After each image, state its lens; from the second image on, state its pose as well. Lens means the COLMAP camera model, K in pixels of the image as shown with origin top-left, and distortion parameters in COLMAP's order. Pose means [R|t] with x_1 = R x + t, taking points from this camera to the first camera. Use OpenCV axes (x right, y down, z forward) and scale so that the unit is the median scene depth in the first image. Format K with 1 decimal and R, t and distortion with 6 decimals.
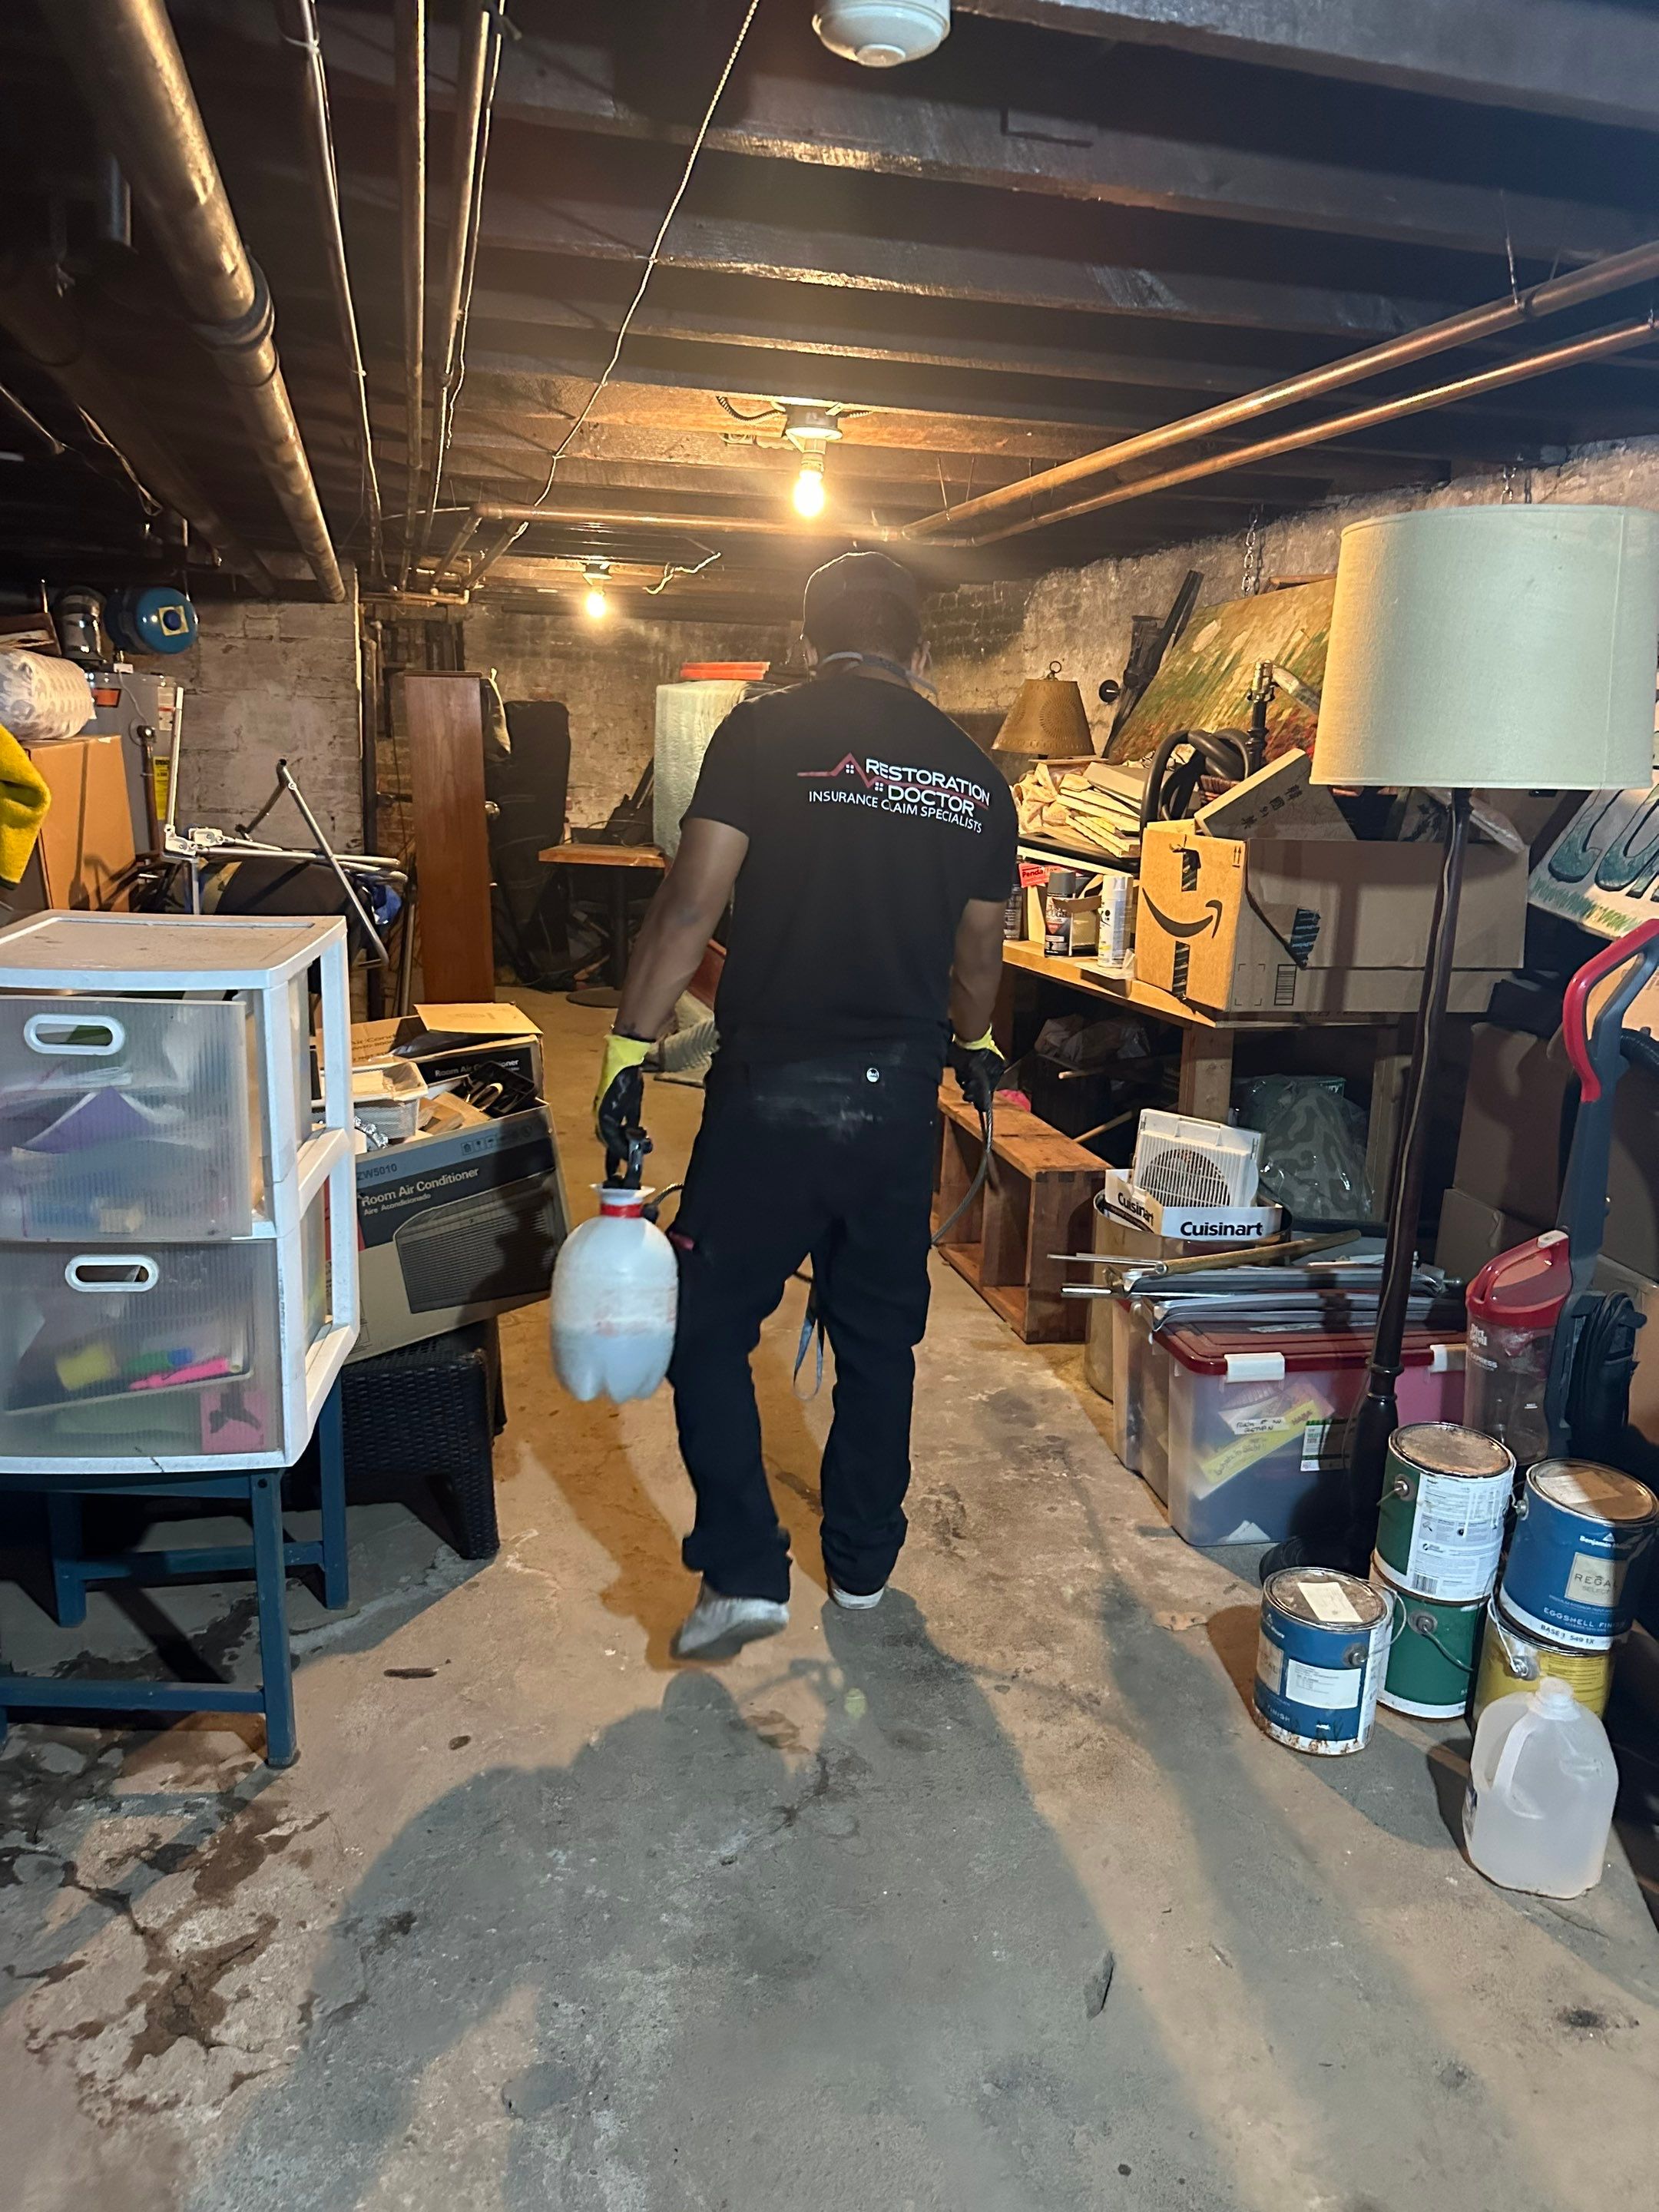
lens RADIAL K [[1562.5, 0, 831.7], [0, 1562.5, 1089.9], [0, 0, 1]] dist [0.125903, -0.196855]
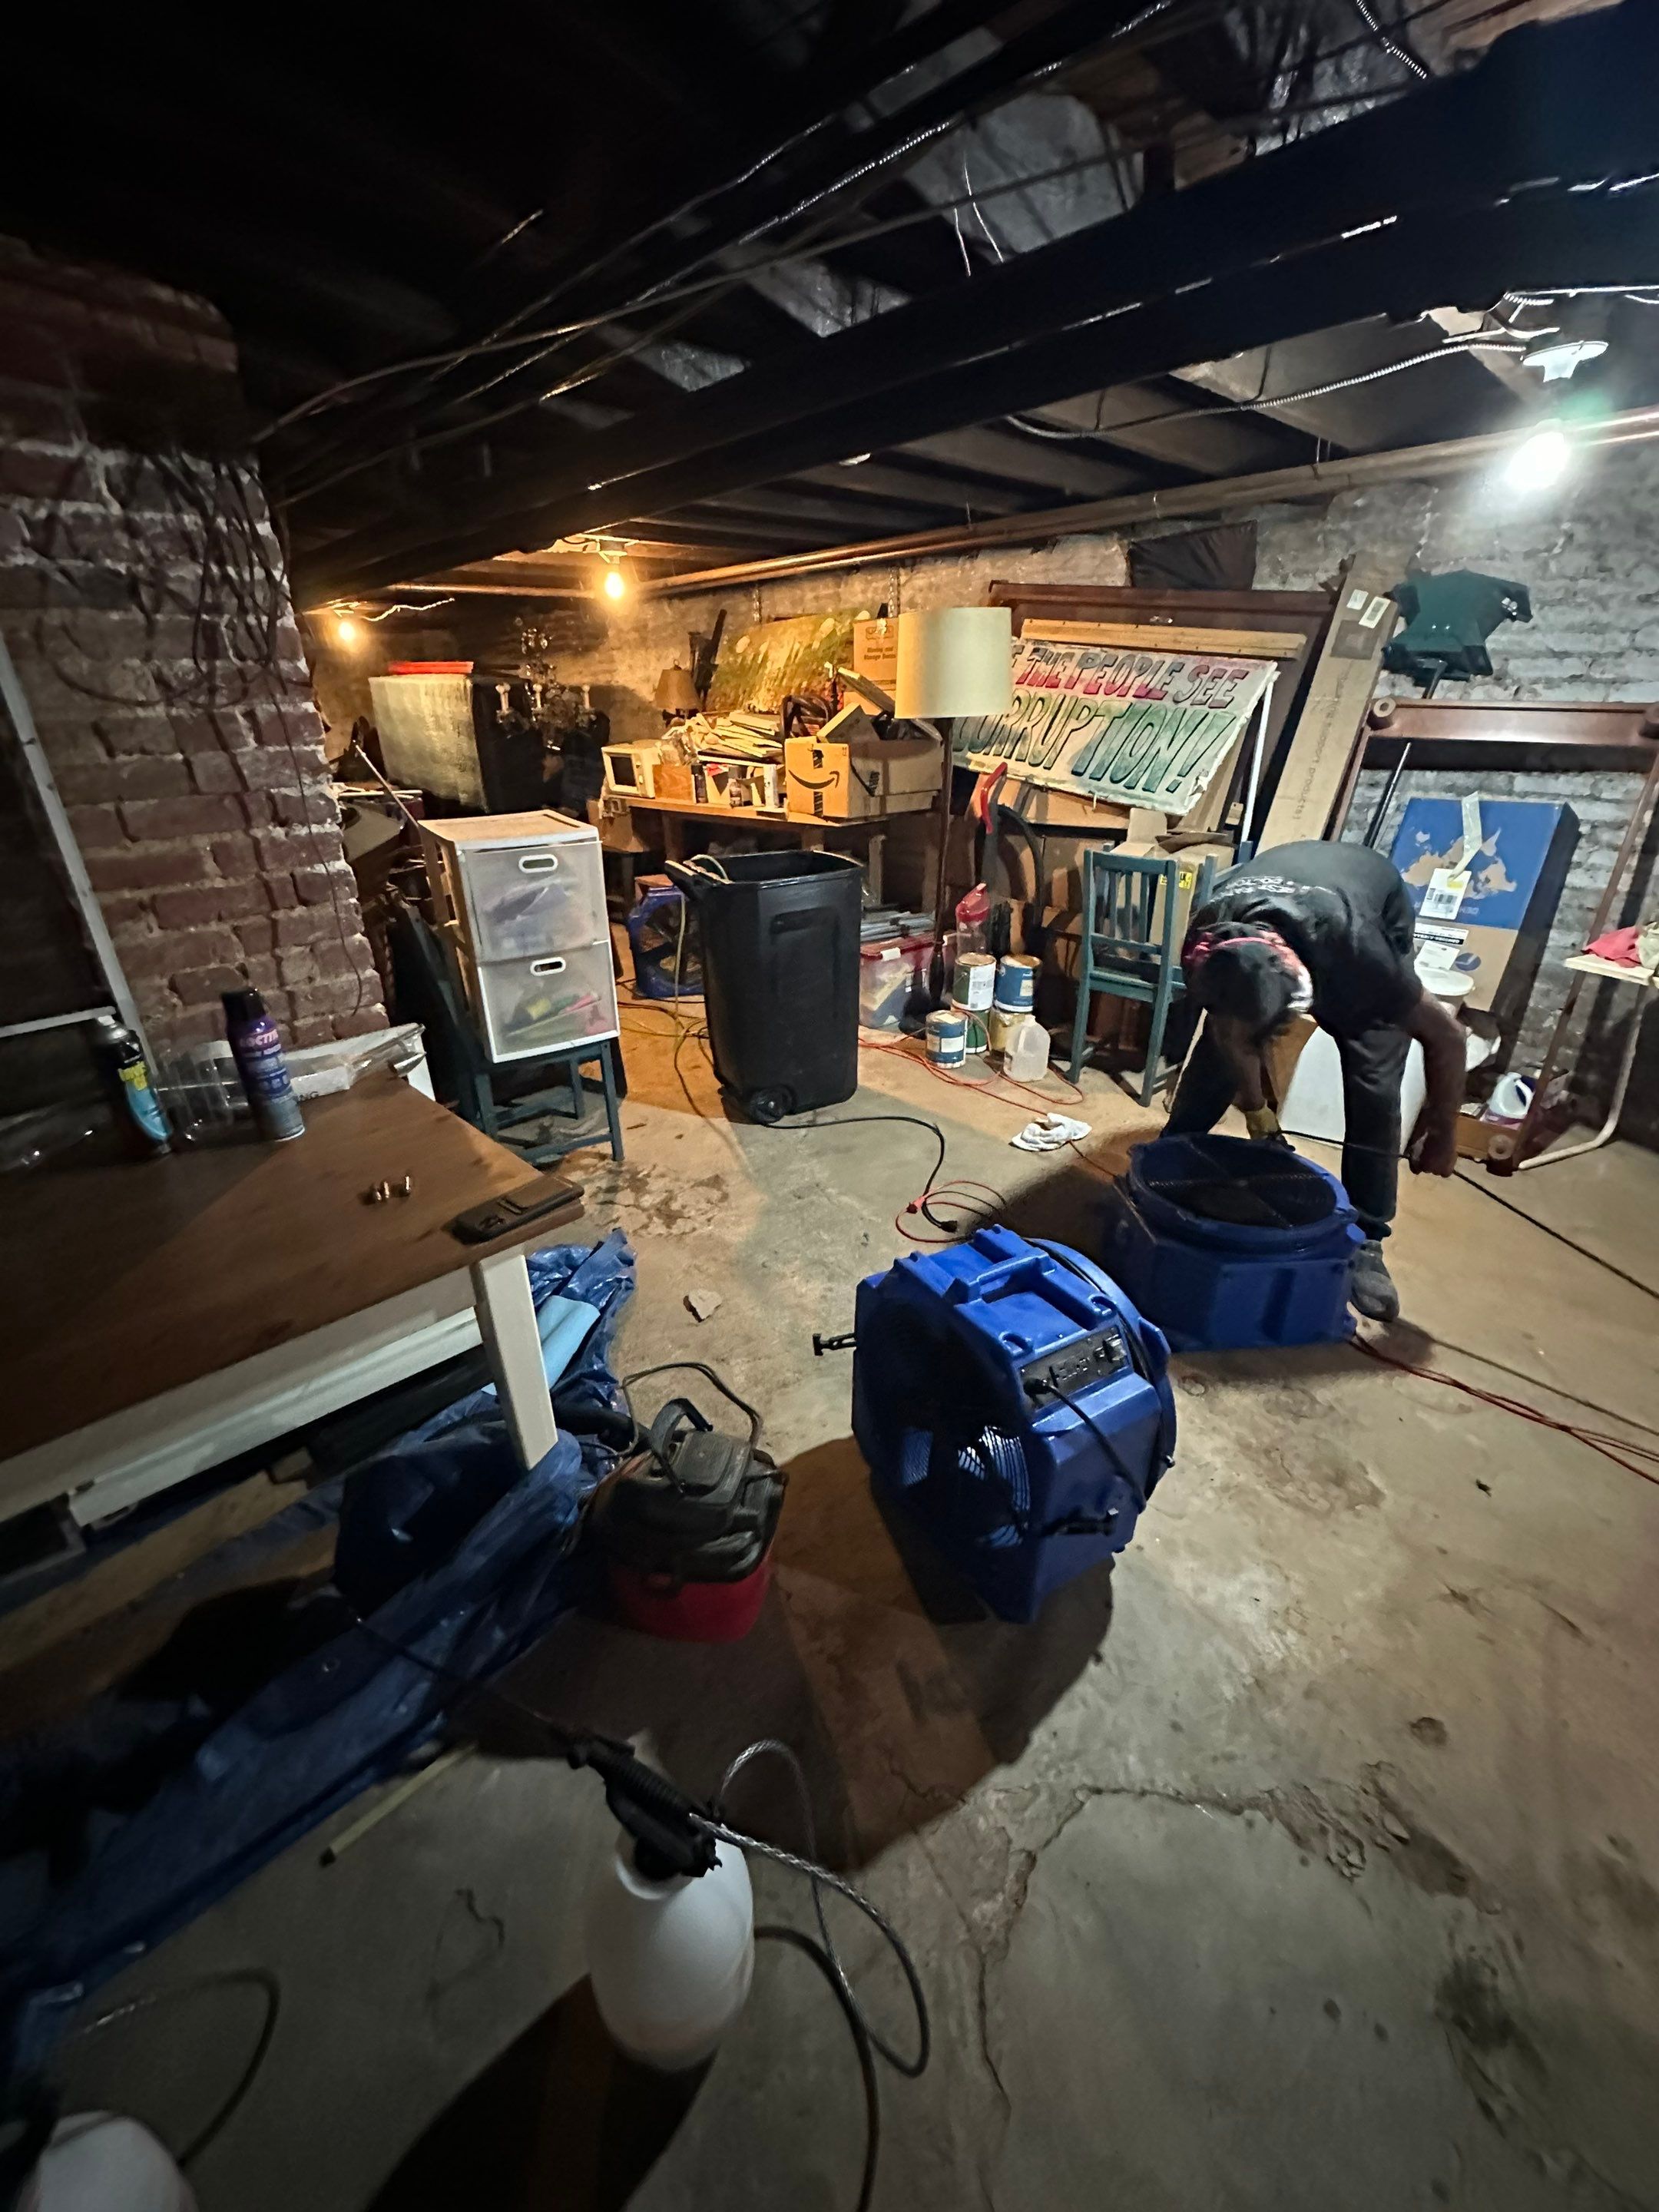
lens RADIAL K [[891.6, 0, 827.4], [0, 891.6, 1100.3], [0, 0, 1]] dist [0.002941, 0.000137]
pose [[0.885212, -0.239422, 0.398845, -0.332175], [0.149213, 0.958218, 0.244037, 0.020997], [-0.440608, -0.156511, 0.883951, -0.213021]]
